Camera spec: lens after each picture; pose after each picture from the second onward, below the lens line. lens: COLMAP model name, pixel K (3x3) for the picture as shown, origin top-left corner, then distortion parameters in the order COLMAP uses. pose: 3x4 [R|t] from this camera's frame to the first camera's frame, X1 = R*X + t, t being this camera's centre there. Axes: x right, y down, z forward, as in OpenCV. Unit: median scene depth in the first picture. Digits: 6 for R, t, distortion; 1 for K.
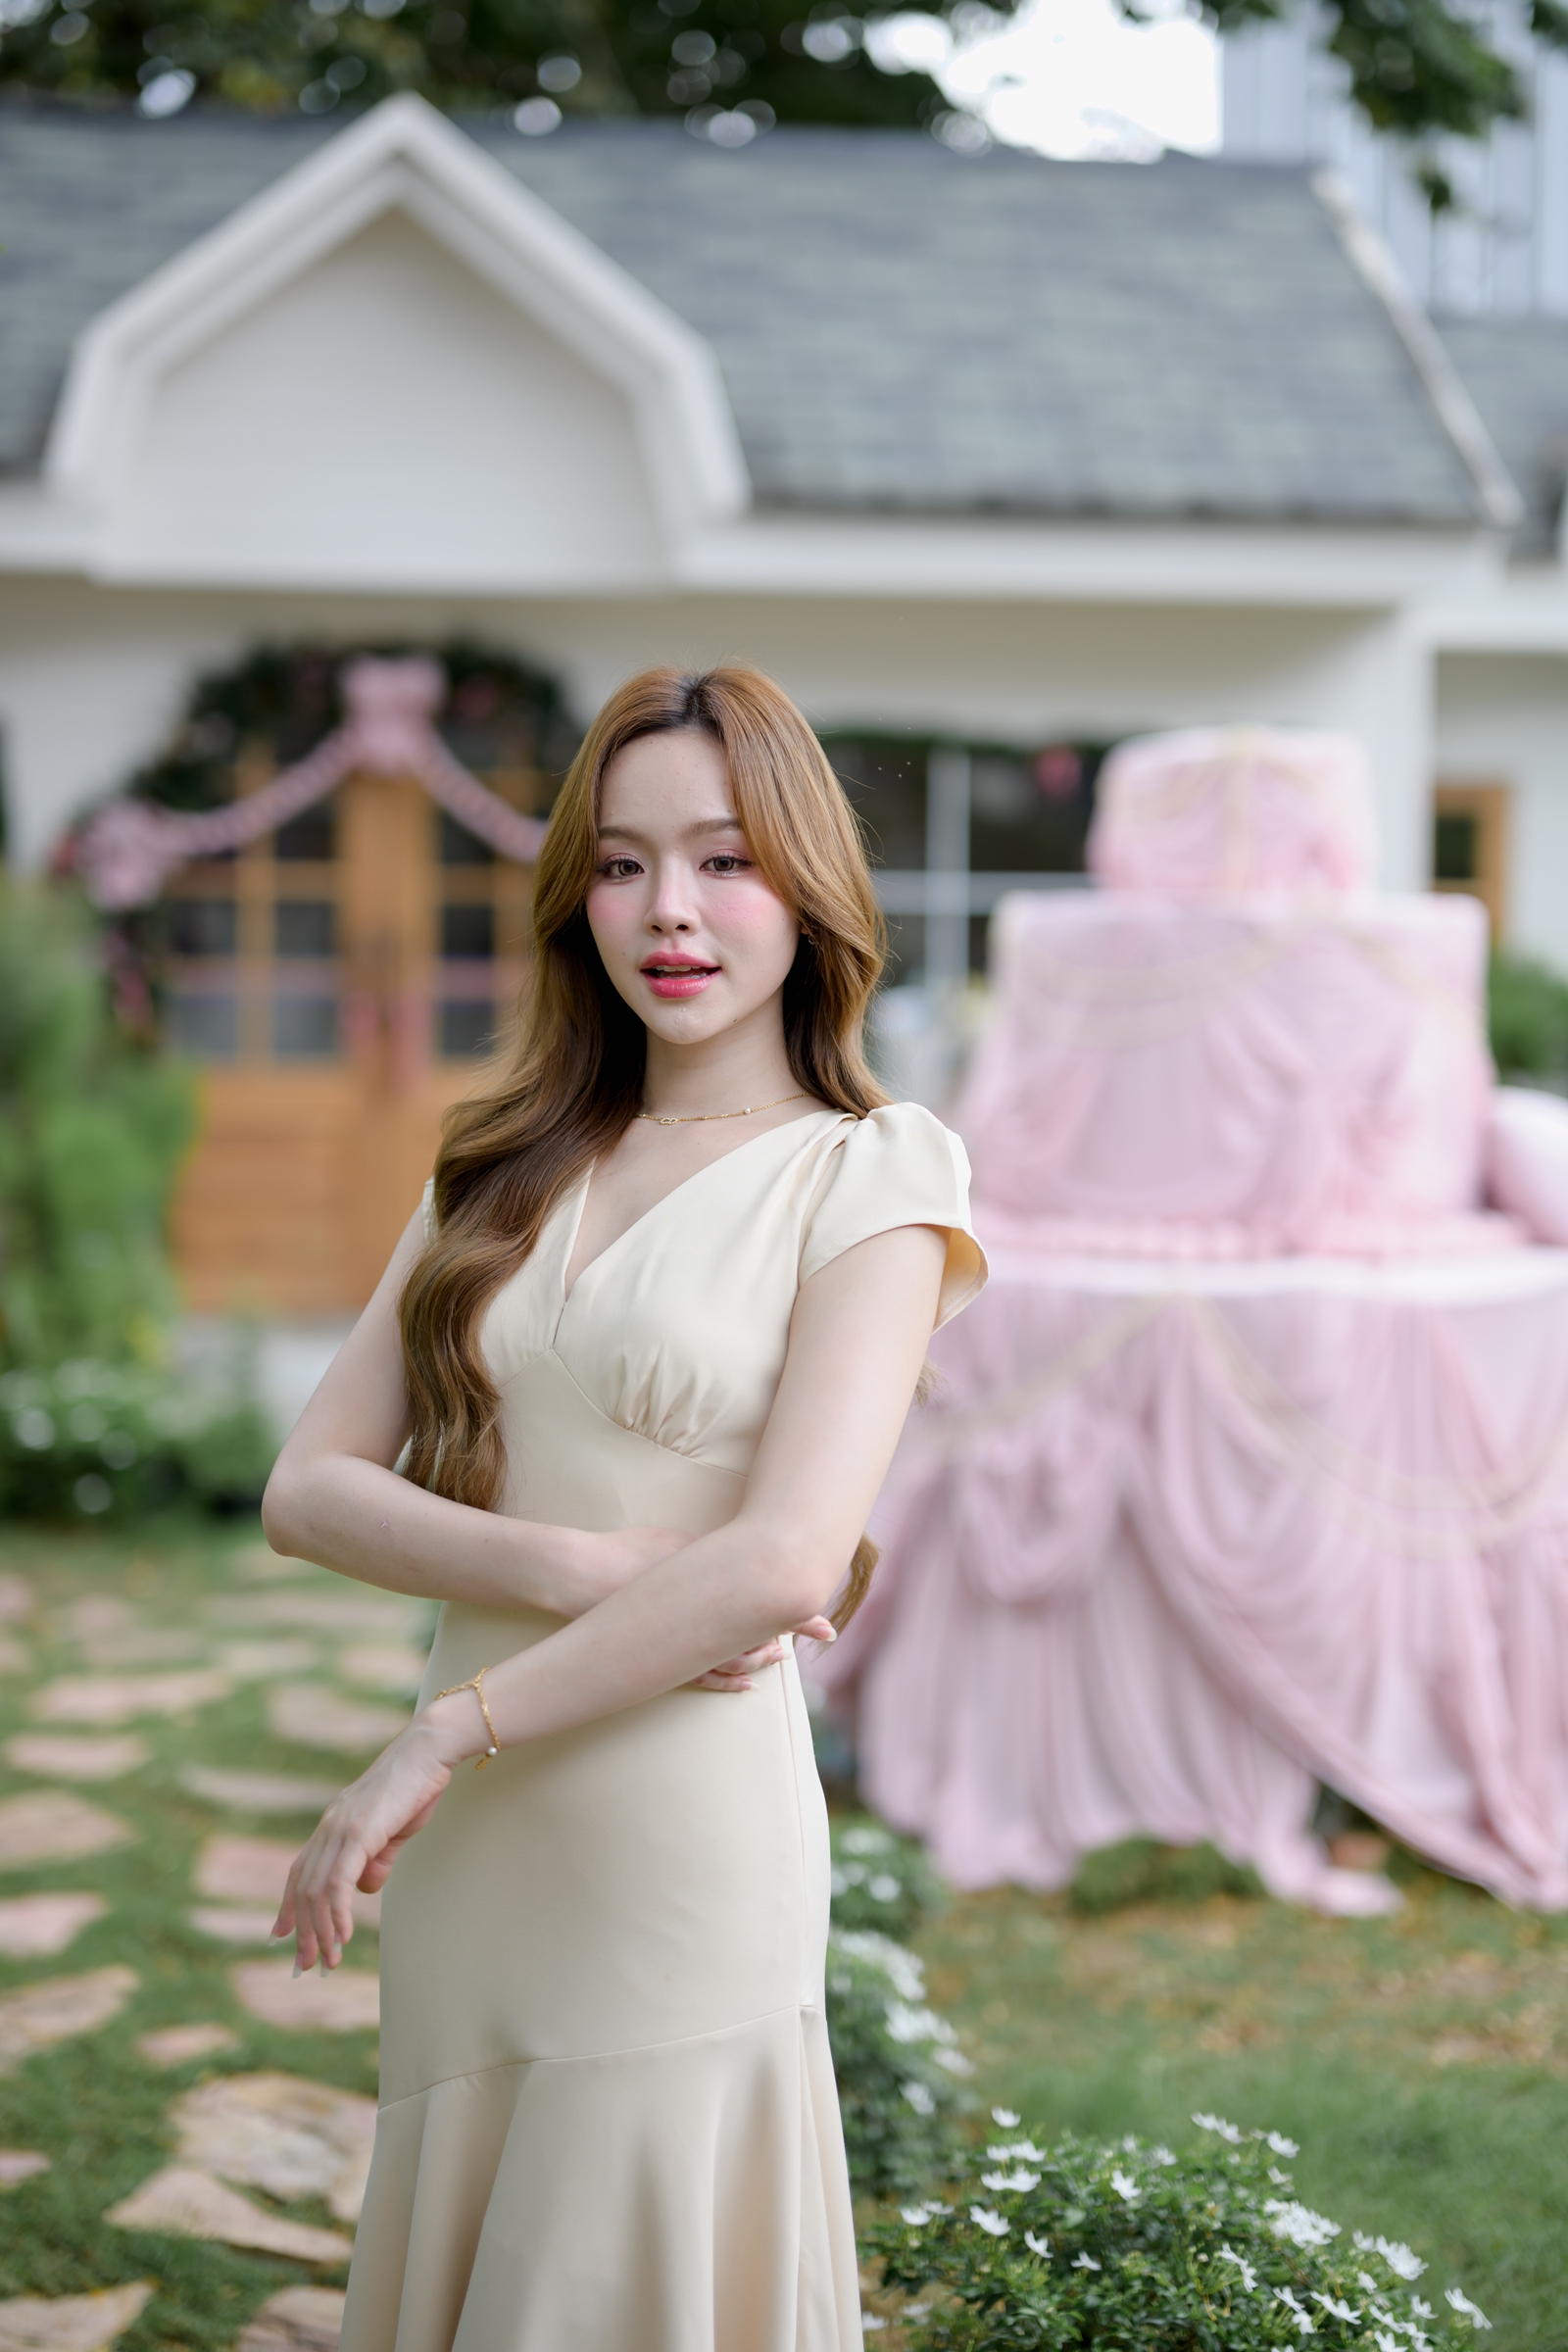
lens RADIAL K [[3397.4, 0, 814.8], [0, 3397.4, 1156.5], [0, 0, 1]] dist [0.002358, 0.000000]
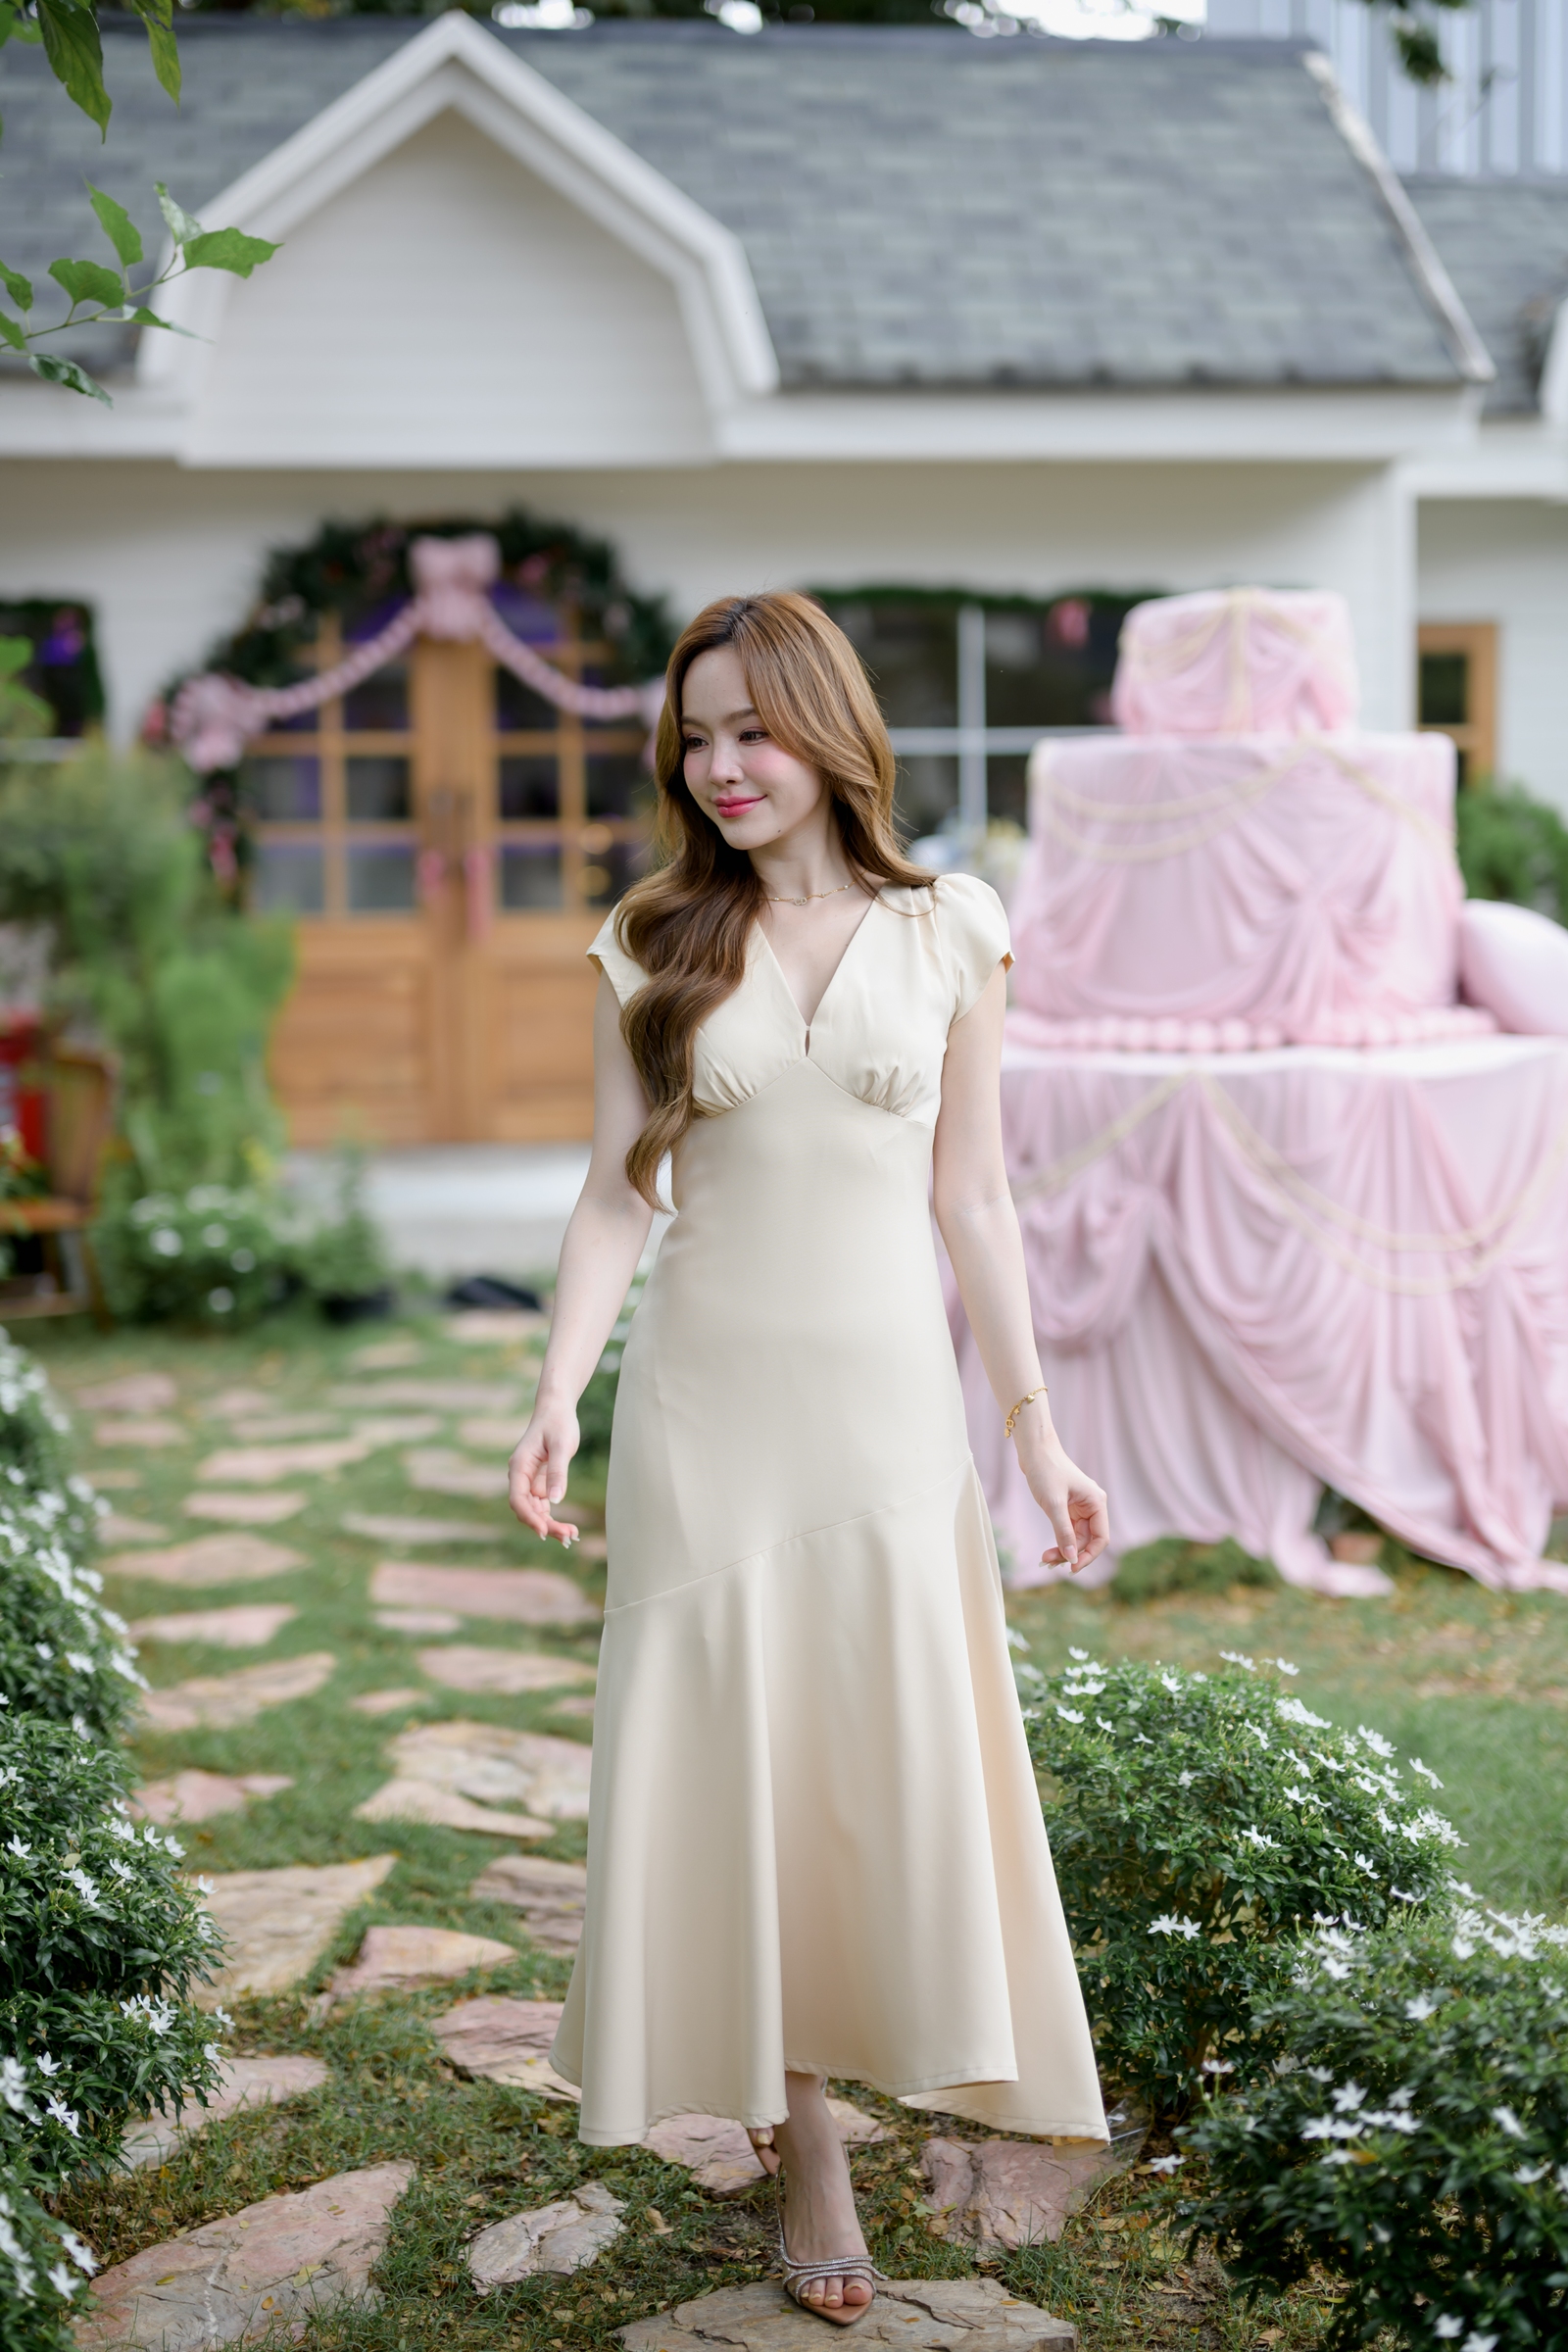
lens RADIAL K [[3397.4, 0, 809.3], [0, 3397.4, 1138.8], [0, 0, 1]] dist [0.002358, 0.000000]
pose [[0.999724, -0.022824, -0.005569, -0.018853], [0.023014, 0.999058, 0.036790, 0.015483], [0.004725, -0.036908, 0.999308, -0.162653]]
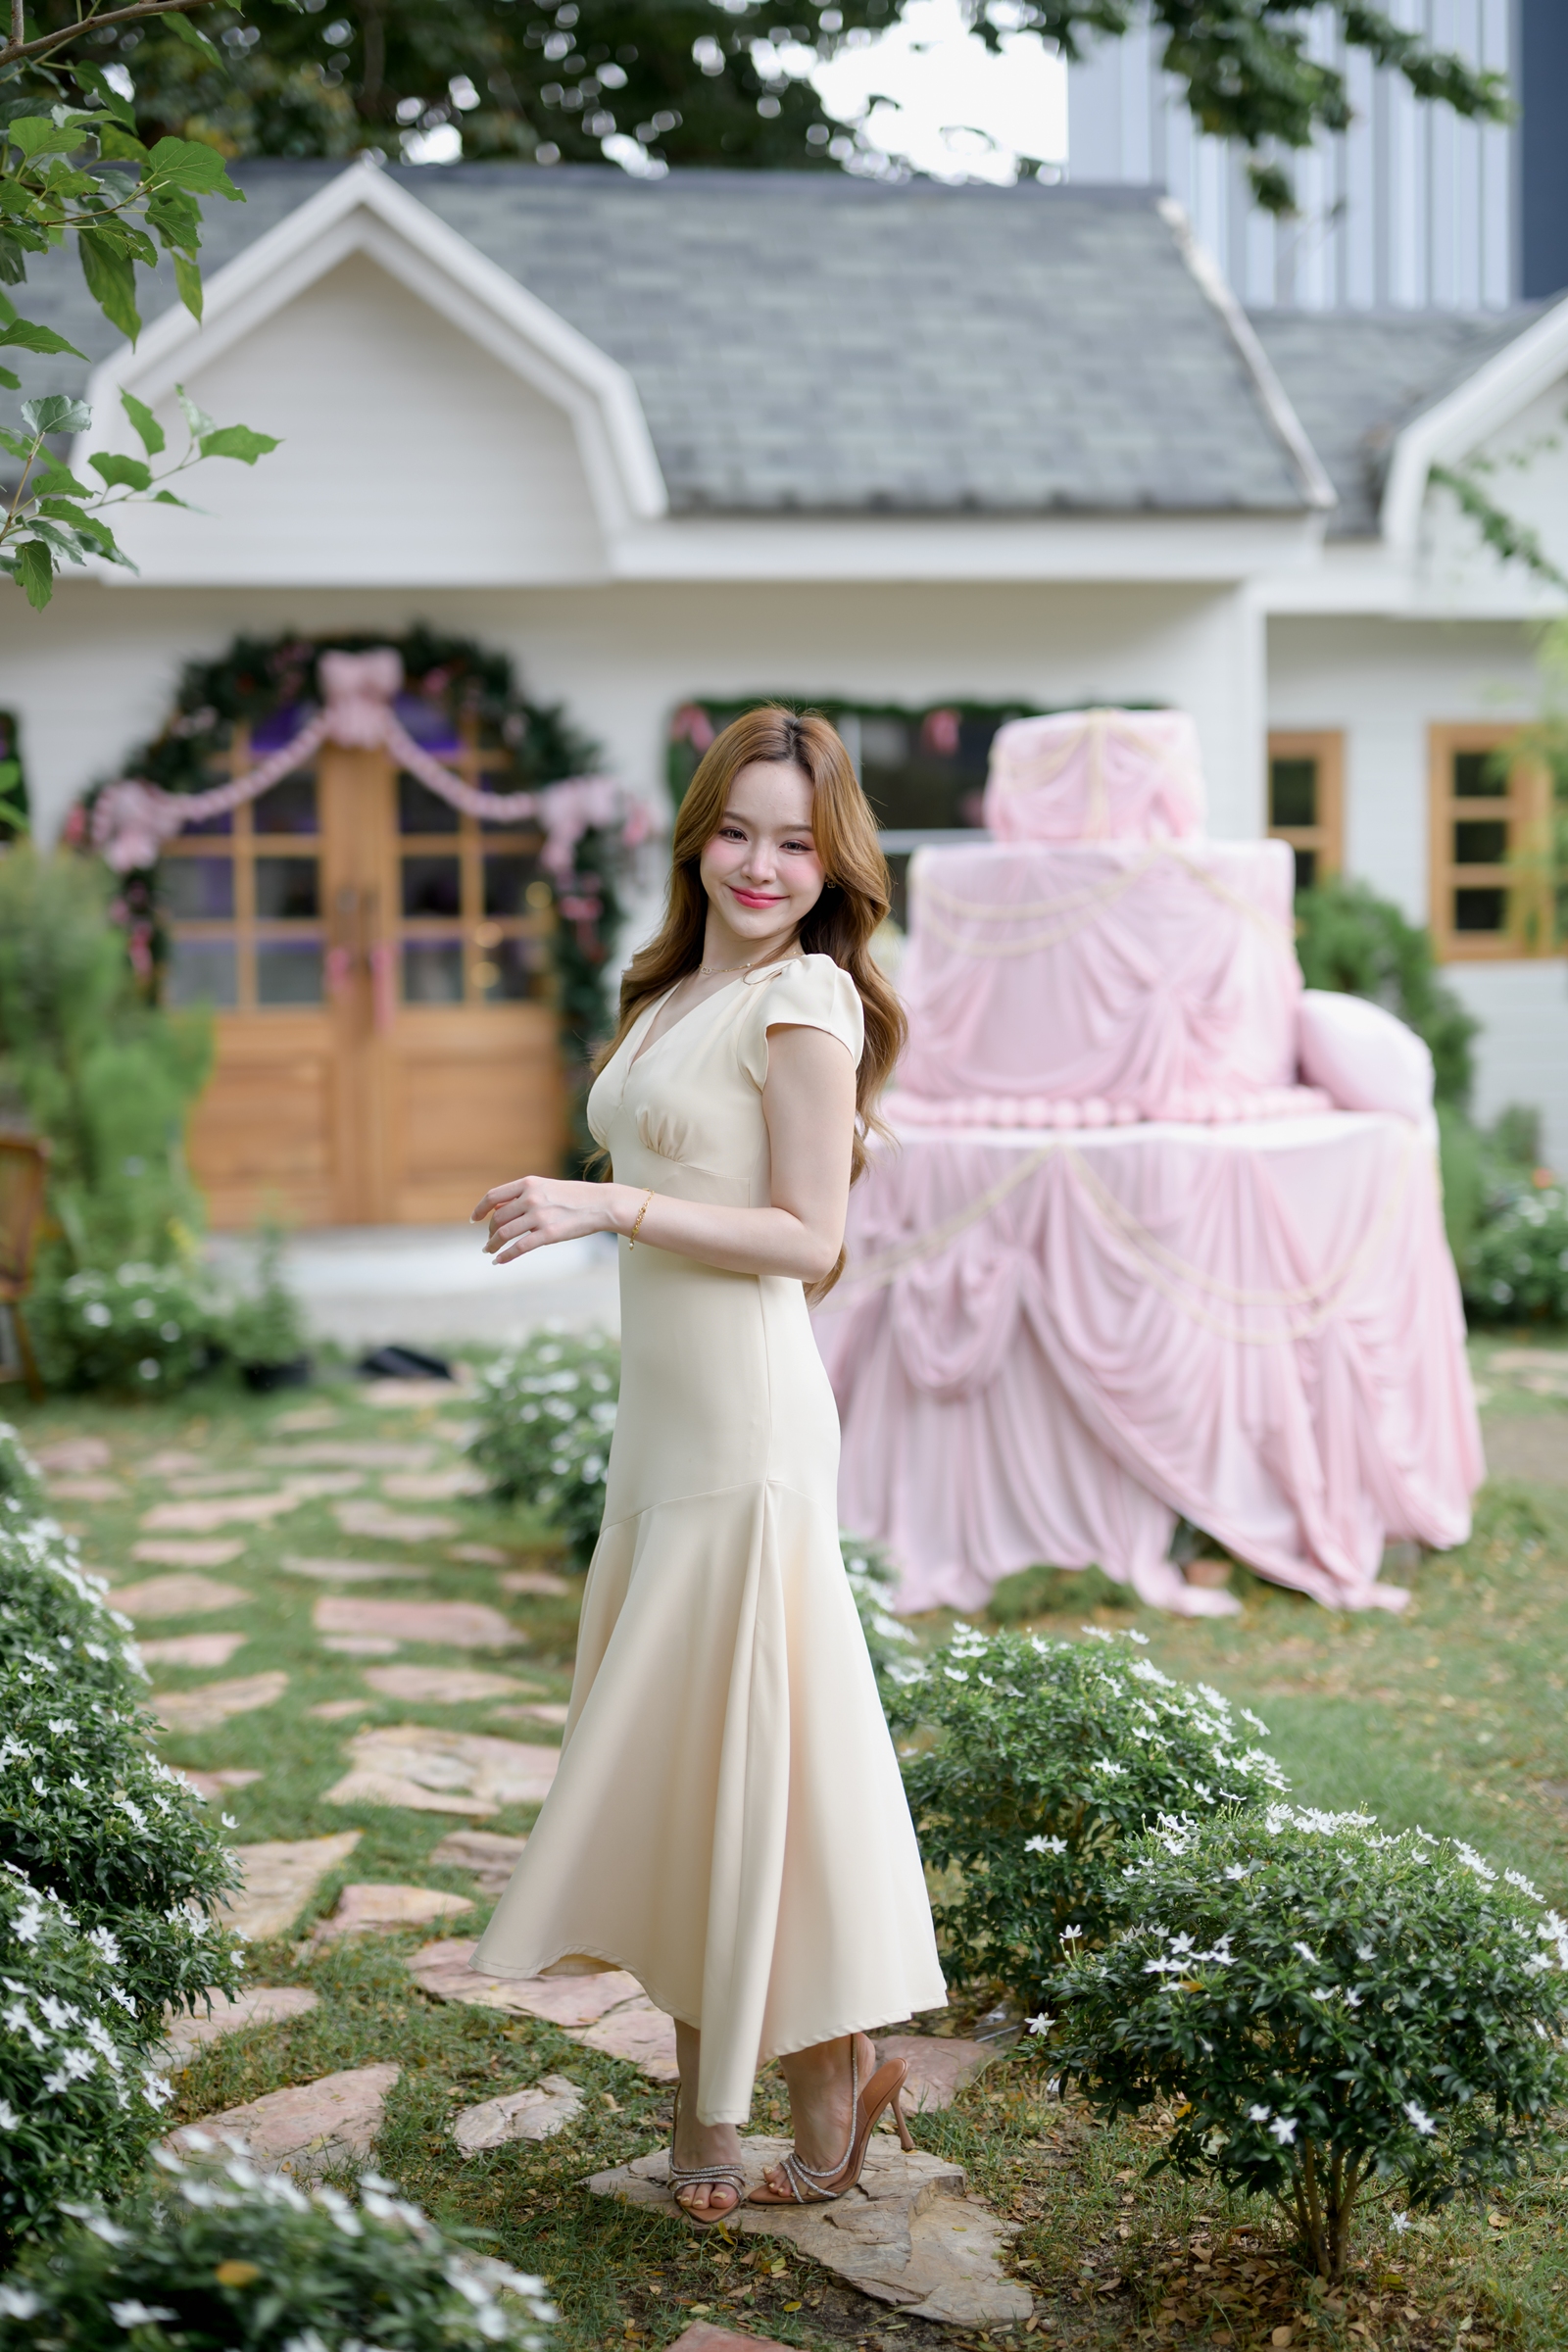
lens RADIAL K [[3397.4, 0, 814.5], [0, 3397.4, 1137.9], [0, 0, 1]] dist [0.002358, 0.000000]
pose [[0.999042, -0.026805, 0.034598, -0.030303], [0.026481, 0.999601, 0.009808, 0.020527], [-0.034848, -0.008882, 0.999353, -0.283124]]
